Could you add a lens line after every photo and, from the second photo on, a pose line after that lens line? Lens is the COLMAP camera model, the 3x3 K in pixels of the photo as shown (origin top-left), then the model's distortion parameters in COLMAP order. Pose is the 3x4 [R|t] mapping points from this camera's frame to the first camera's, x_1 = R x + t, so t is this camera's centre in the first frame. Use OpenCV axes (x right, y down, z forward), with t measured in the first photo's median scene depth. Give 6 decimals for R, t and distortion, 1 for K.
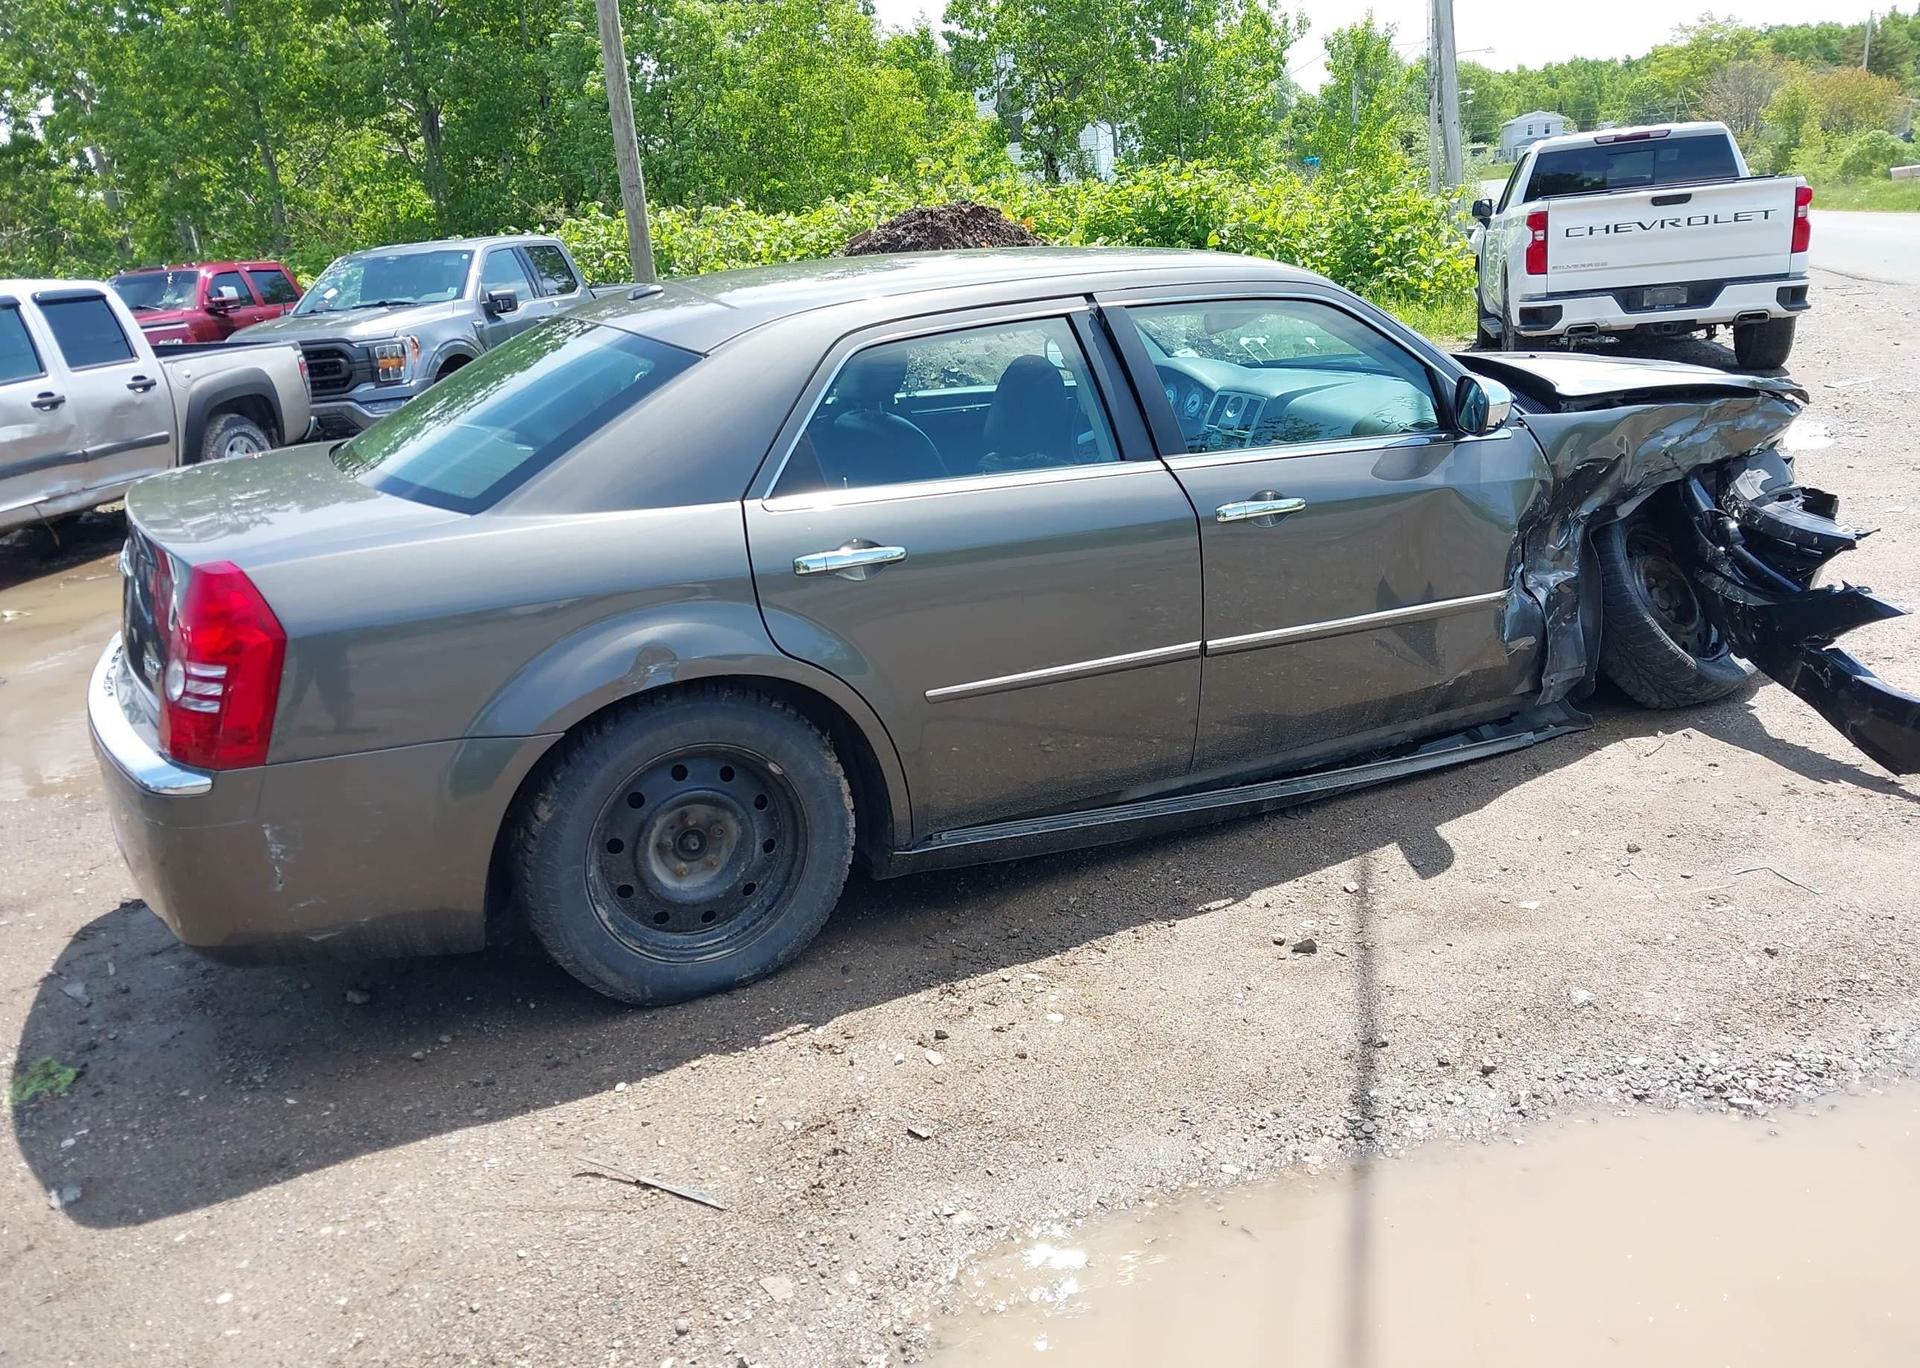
lens RADIAL K [[1544.0, 0, 938.1], [0, 1544.0, 684.3], [0, 0, 1]] dist [0.014601, -0.016151]
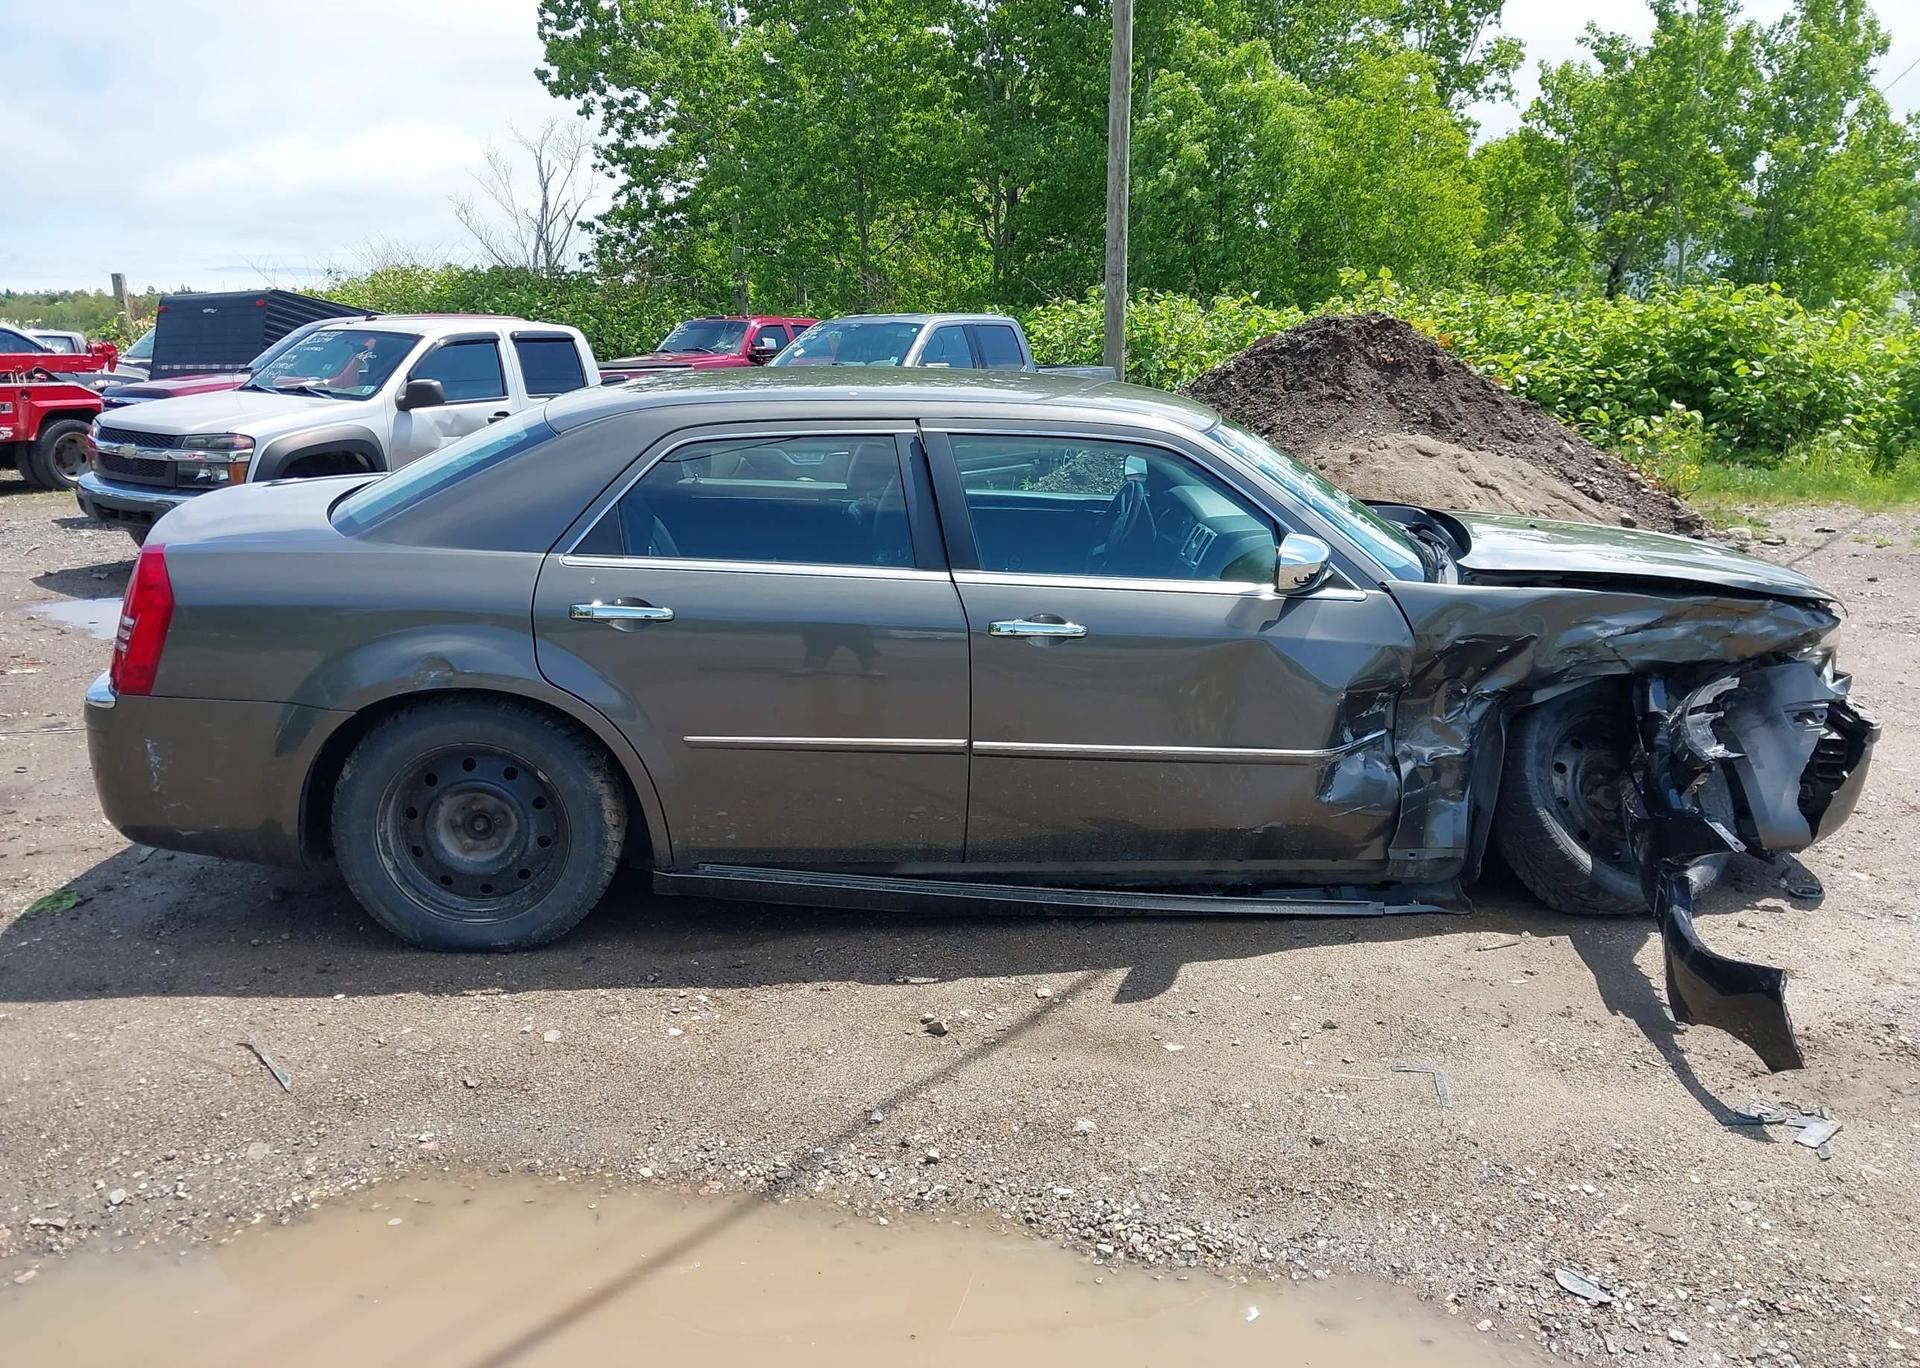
lens RADIAL K [[1539.8, 0, 932.1], [0, 1539.8, 681.2], [0, 0, 1]] dist [0.047484, -0.087900]
pose [[0.919807, 0.159791, -0.358359, 0.533190], [-0.177643, 0.983944, -0.017221, -0.046030], [0.349854, 0.079500, 0.933425, -0.016321]]
